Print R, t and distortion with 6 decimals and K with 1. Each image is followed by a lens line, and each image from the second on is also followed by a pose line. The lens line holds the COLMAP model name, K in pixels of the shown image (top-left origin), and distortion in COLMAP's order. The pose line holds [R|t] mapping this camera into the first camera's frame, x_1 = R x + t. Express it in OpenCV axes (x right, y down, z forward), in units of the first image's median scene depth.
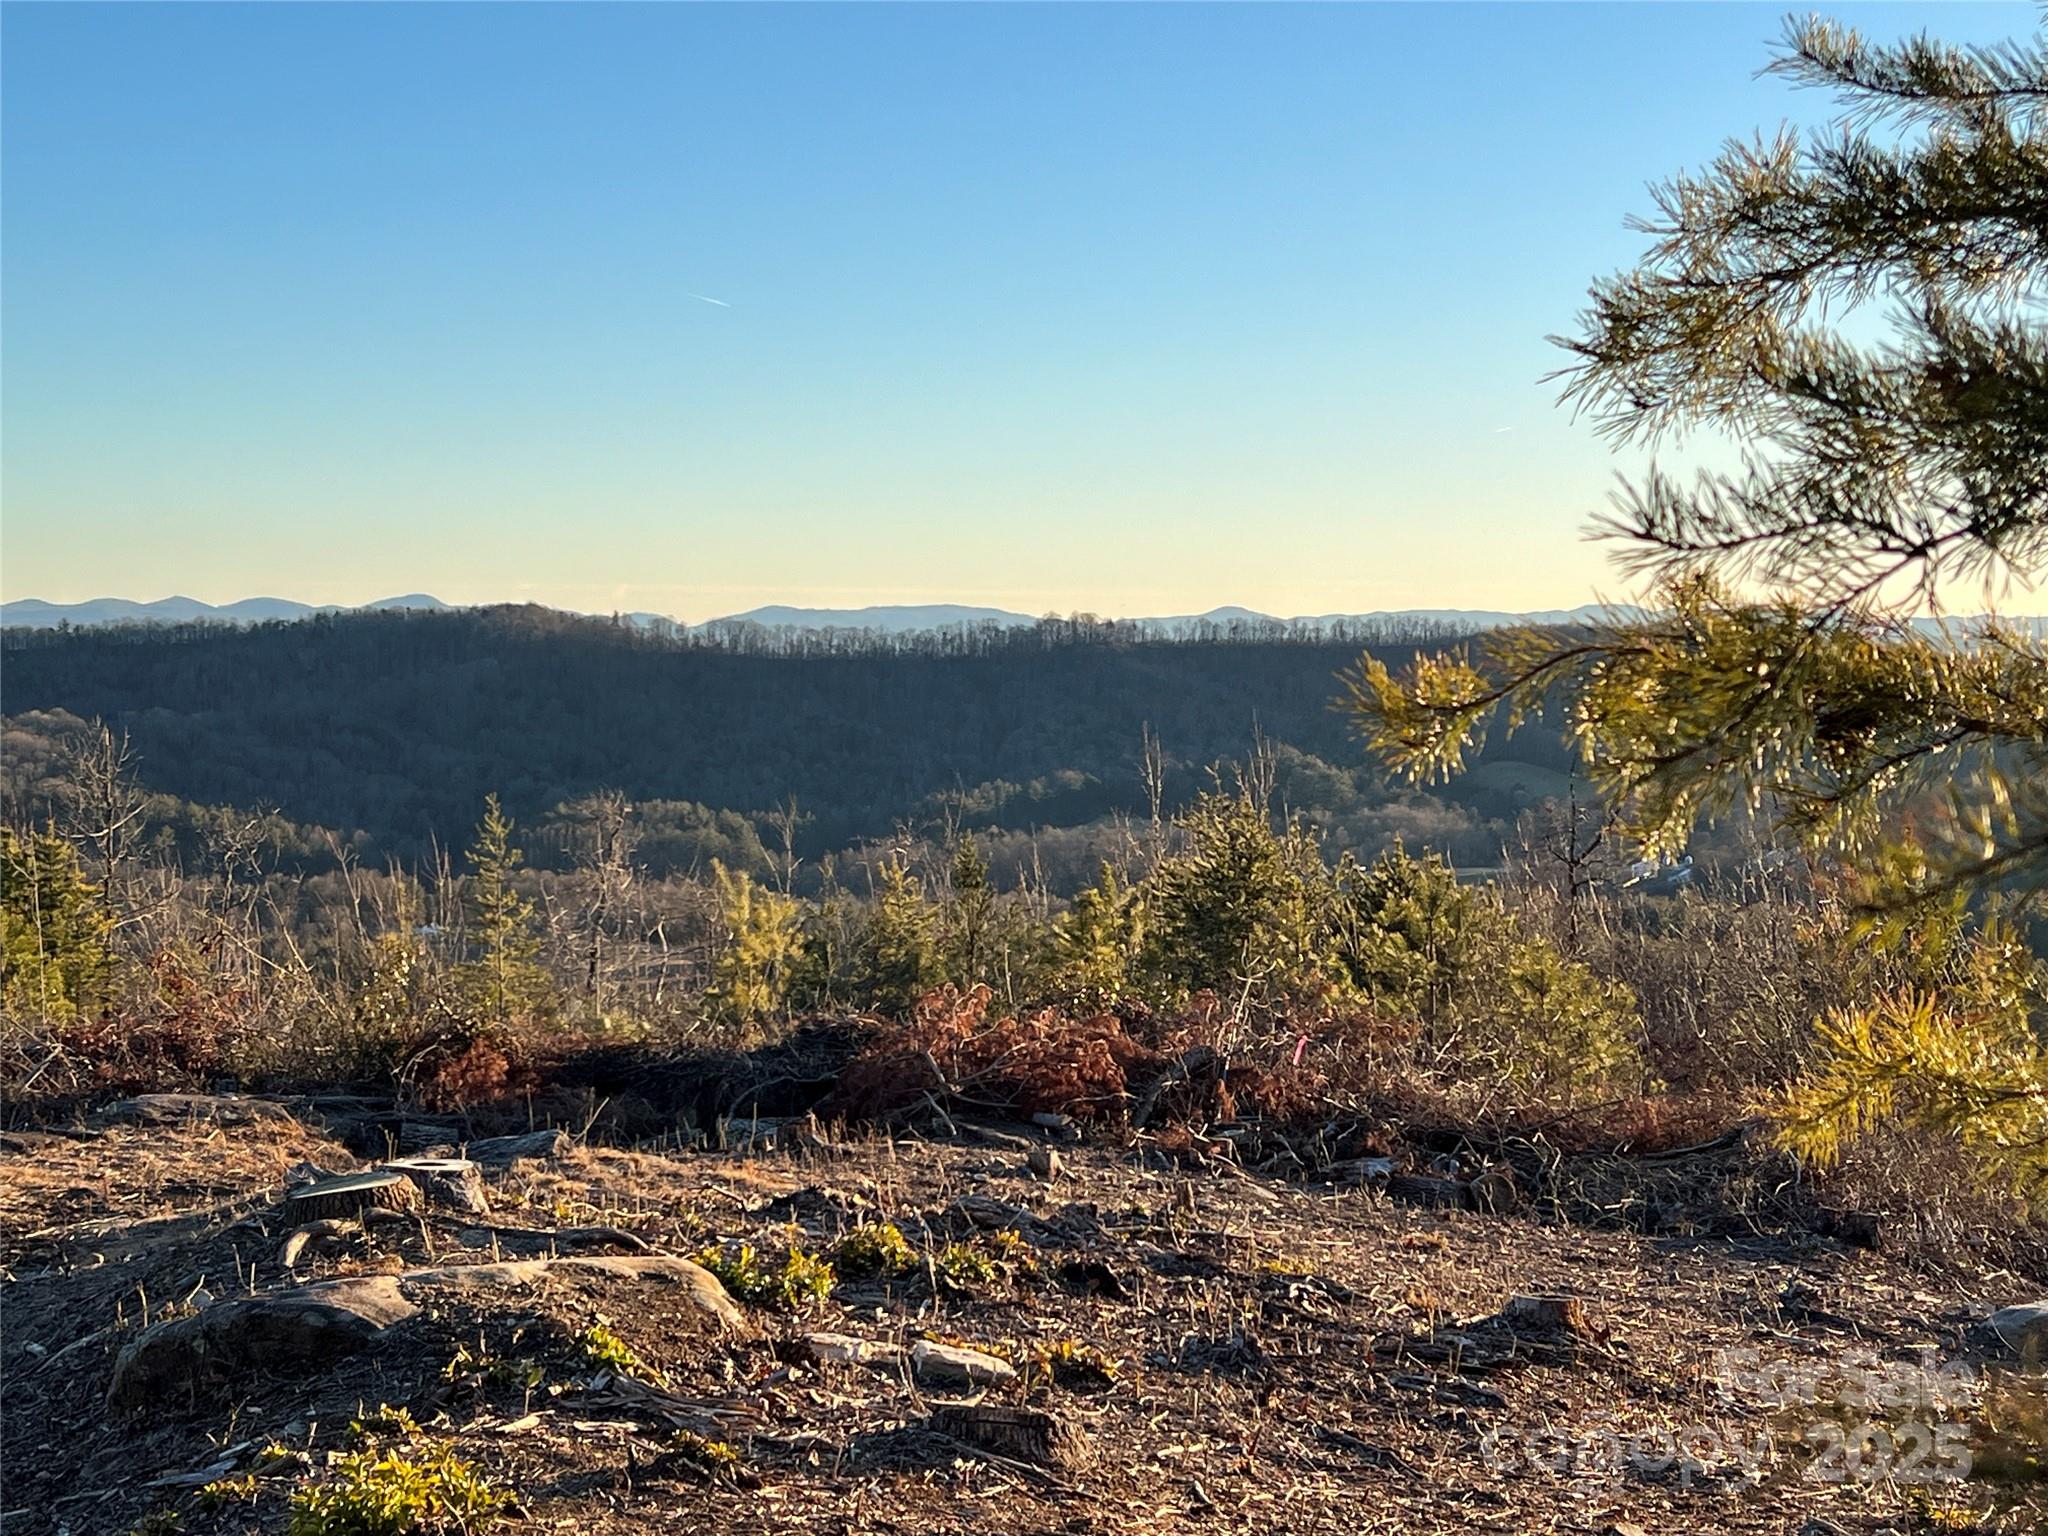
lens RADIAL K [[3027.1, 0, 1071.9], [0, 3027.1, 768.9], [0, 0, 1]] dist [0.143980, 0.000000]
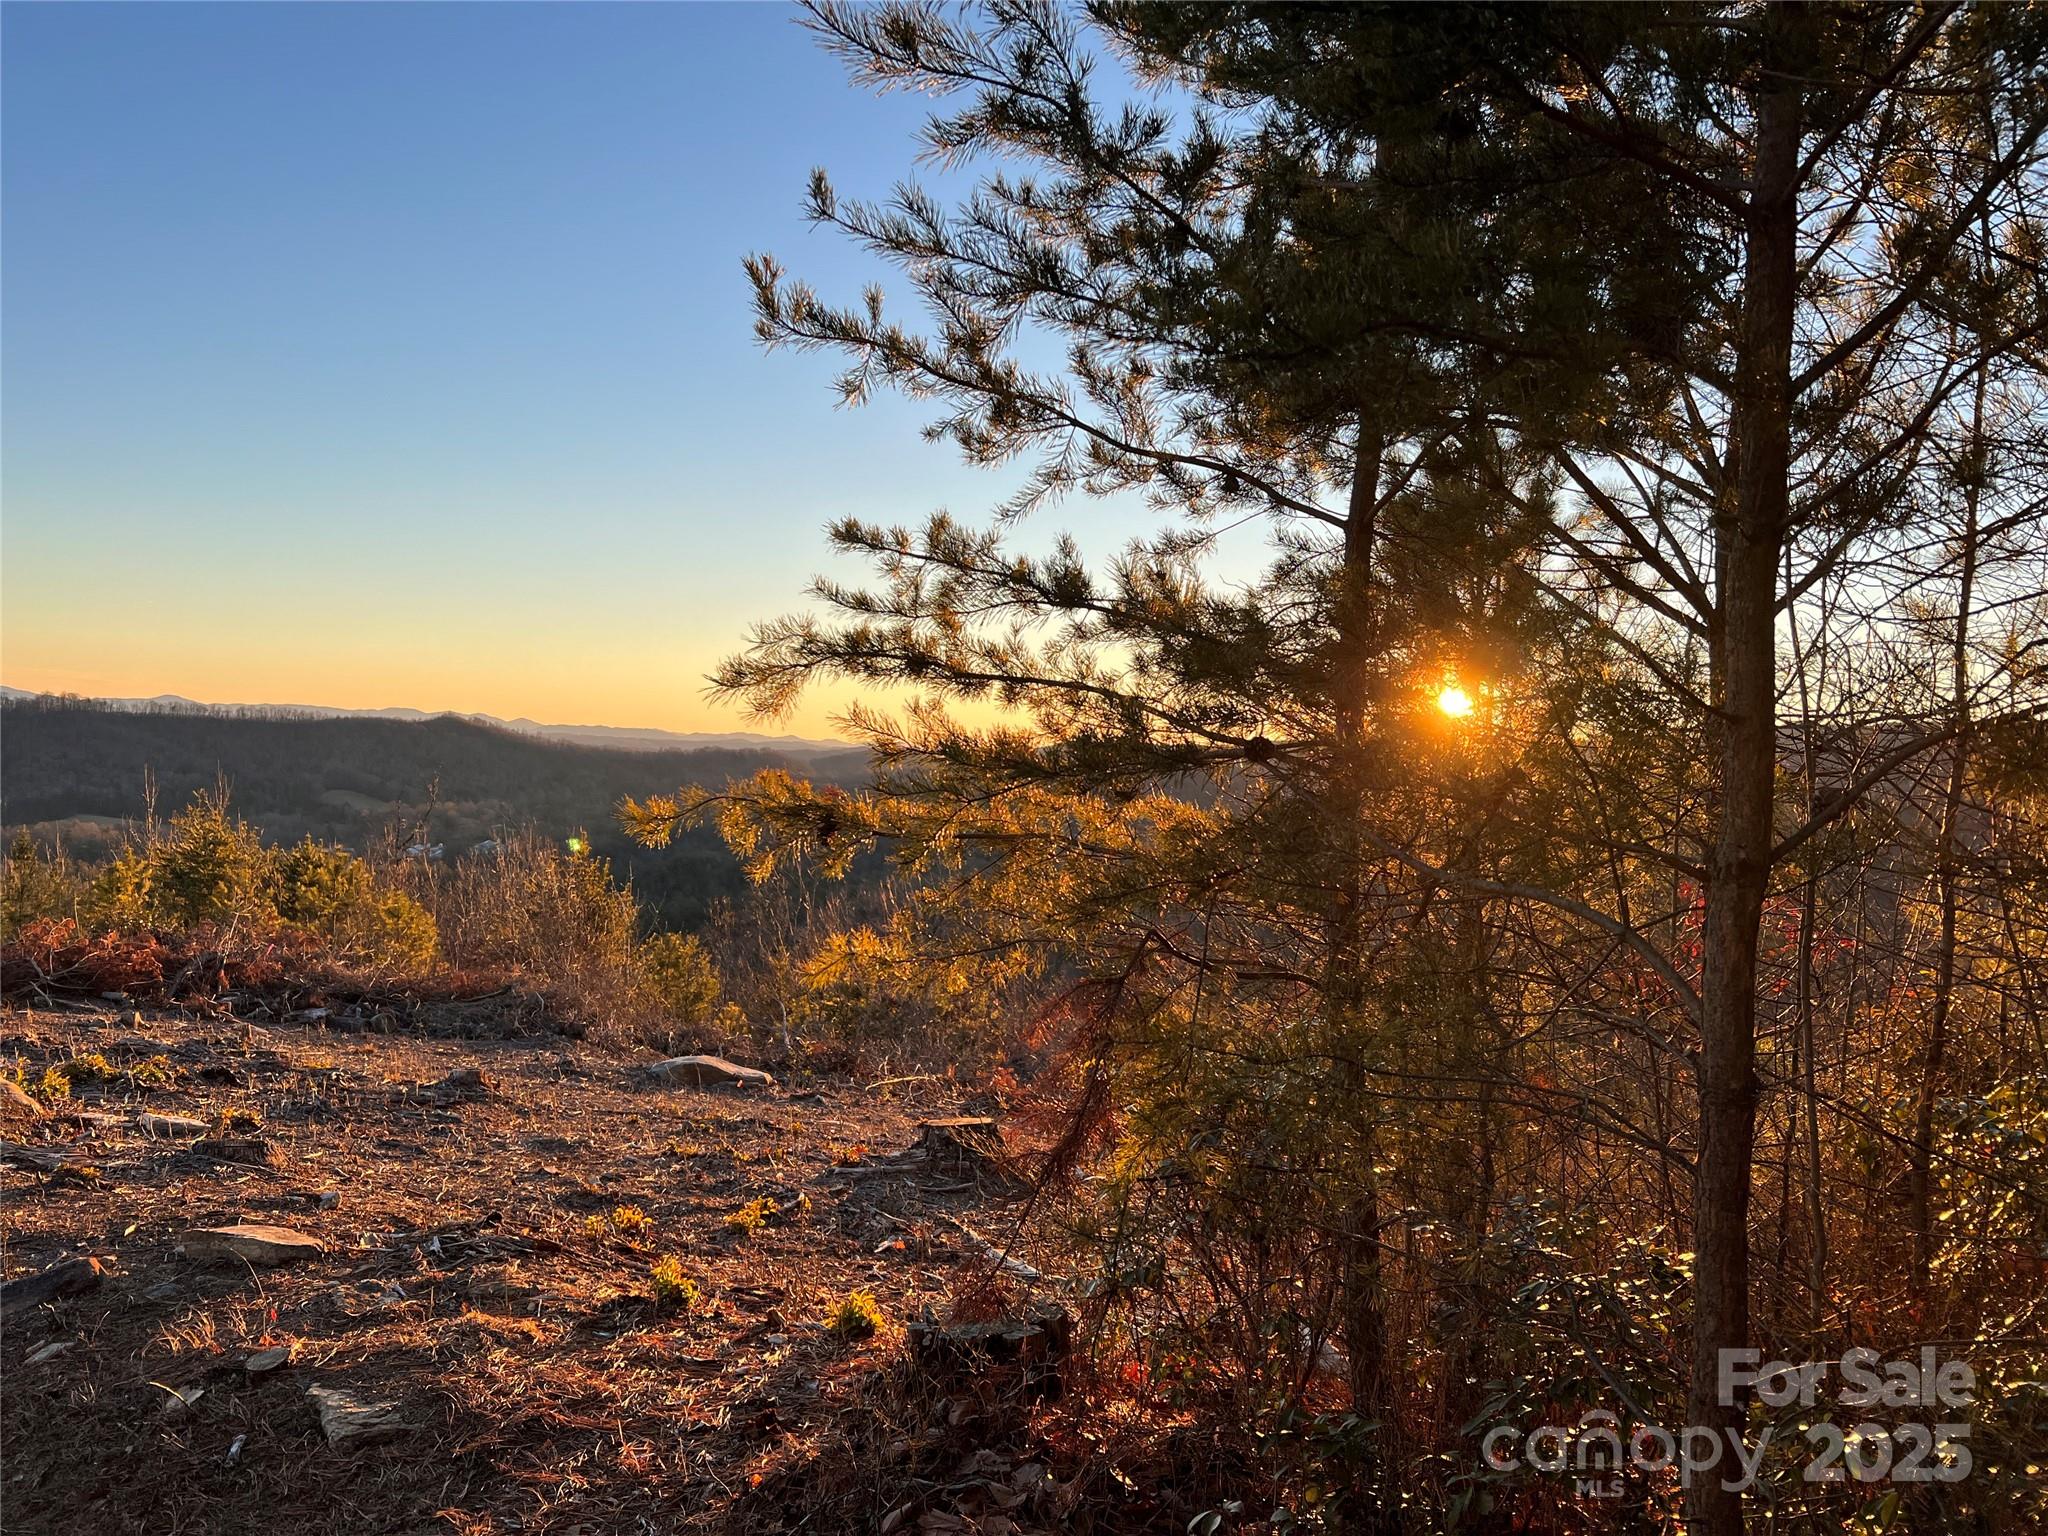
lens RADIAL K [[1522.8, 0, 1017.1], [0, 1522.8, 762.9], [0, 0, 1]] dist [0.051411, -0.057128]
pose [[0.847922, 0.044831, 0.528222, -0.039913], [-0.031458, 0.998917, -0.034281, -0.004022], [-0.529187, 0.012451, 0.848414, -0.032004]]
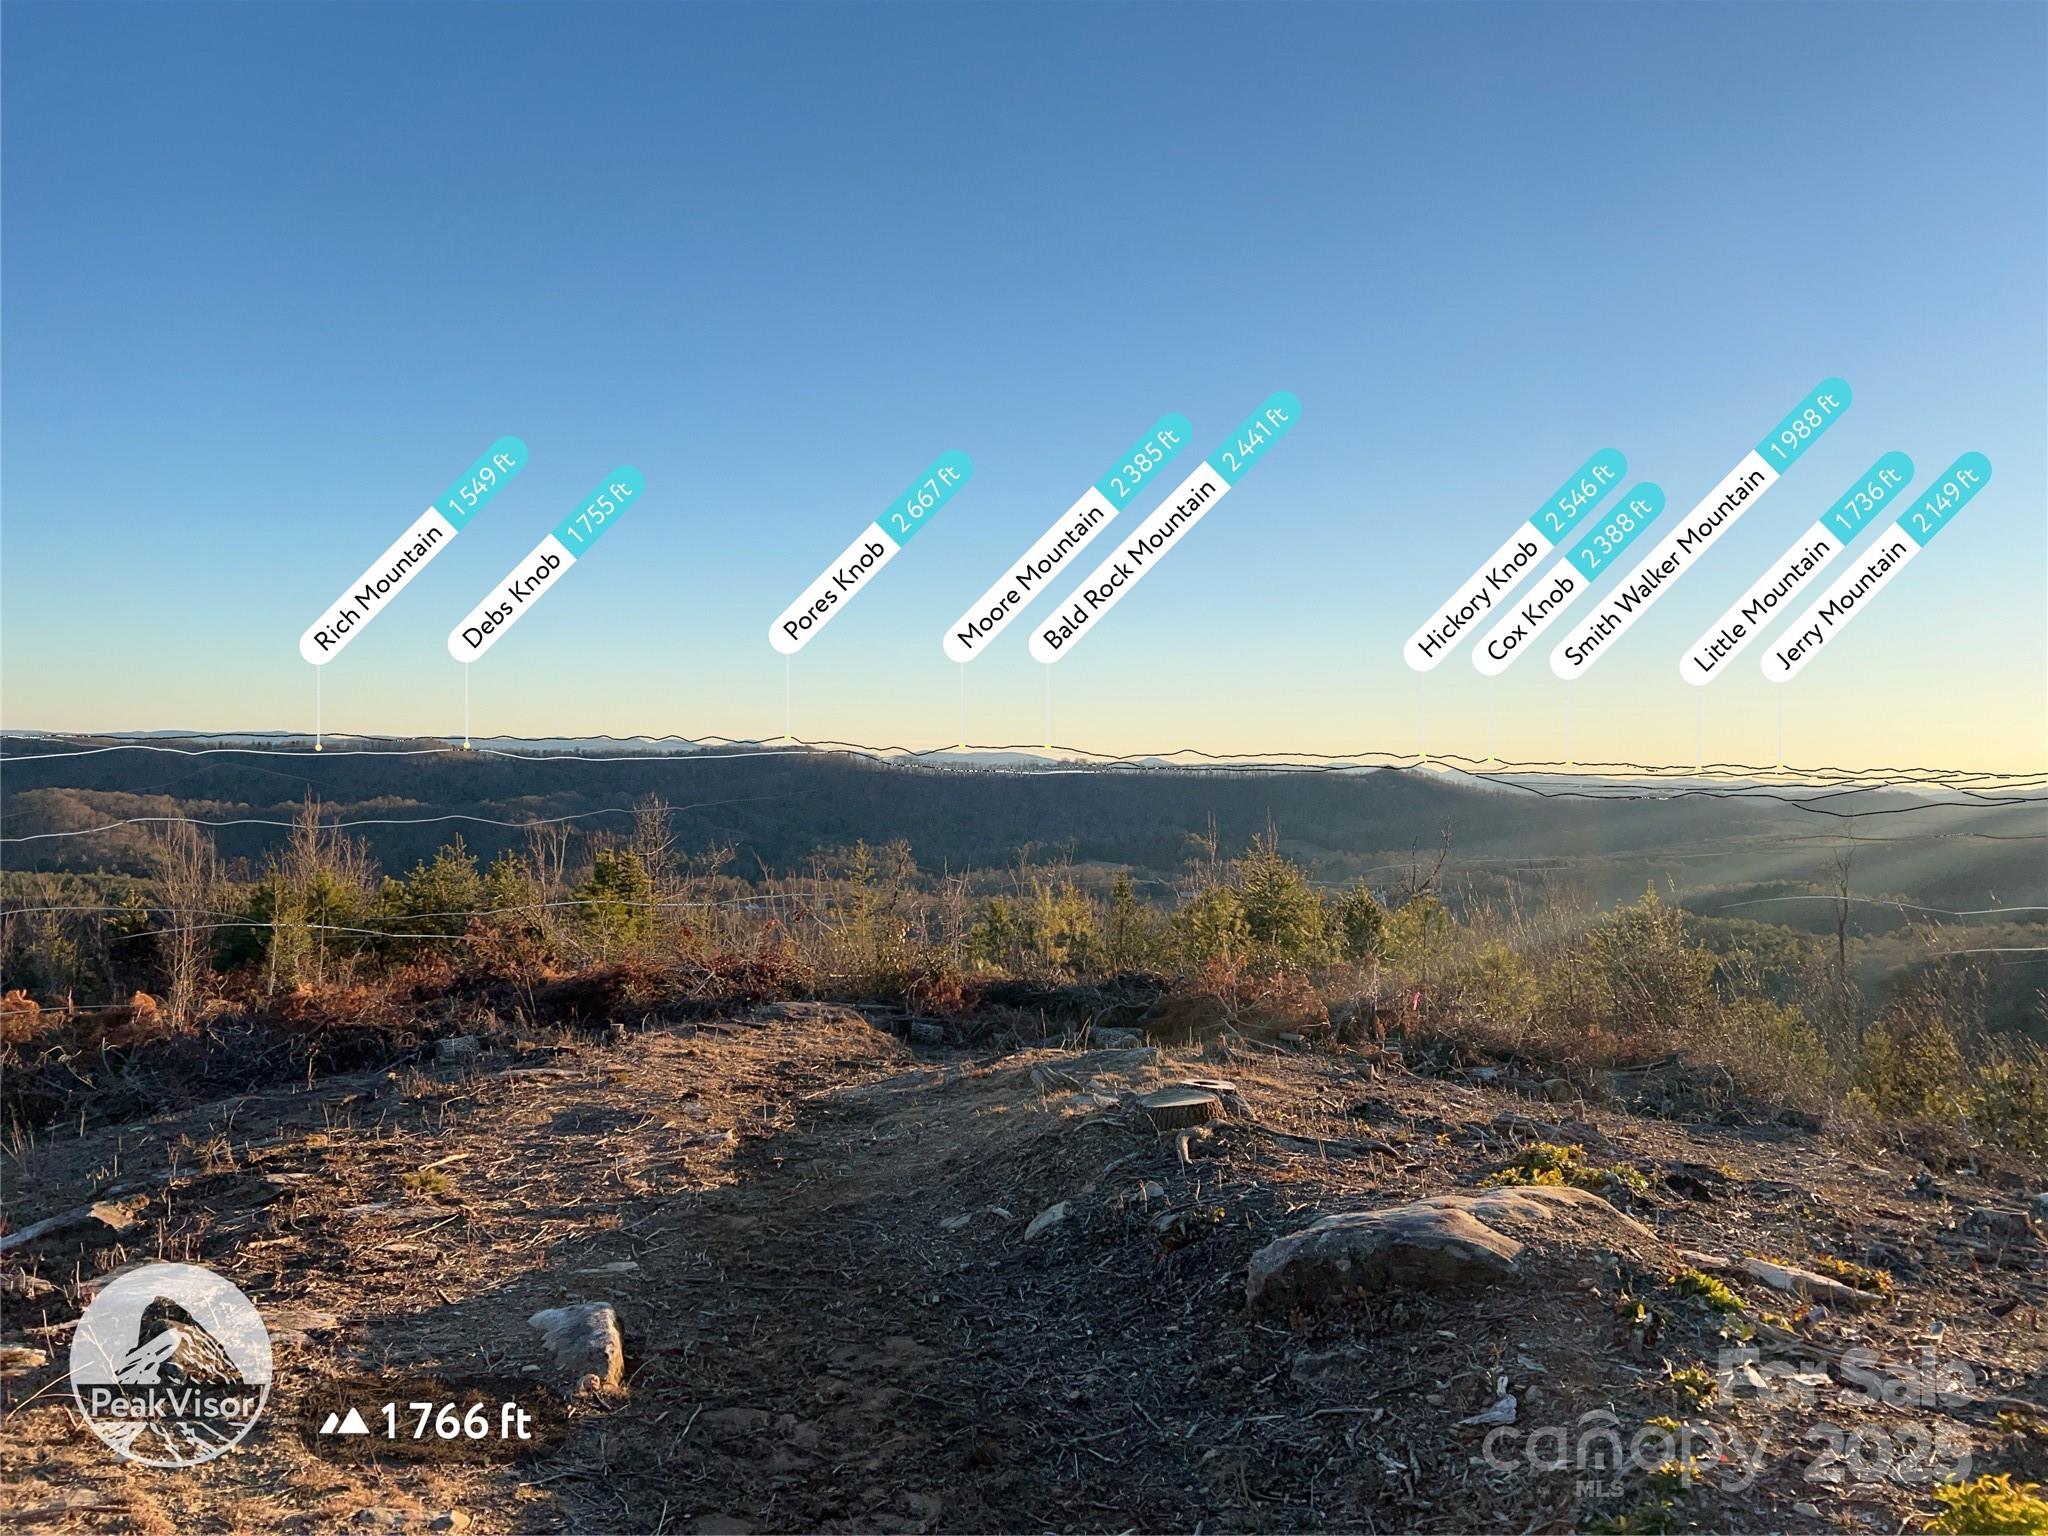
lens RADIAL K [[1522.8, 0, 1042.4], [0, 1522.8, 765.4], [0, 0, 1]] dist [0.051411, -0.057128]
pose [[0.999219, 0.032231, -0.022874, -0.132945], [-0.033262, 0.998376, -0.046239, 0.005973], [0.021346, 0.046964, 0.998668, 0.120681]]
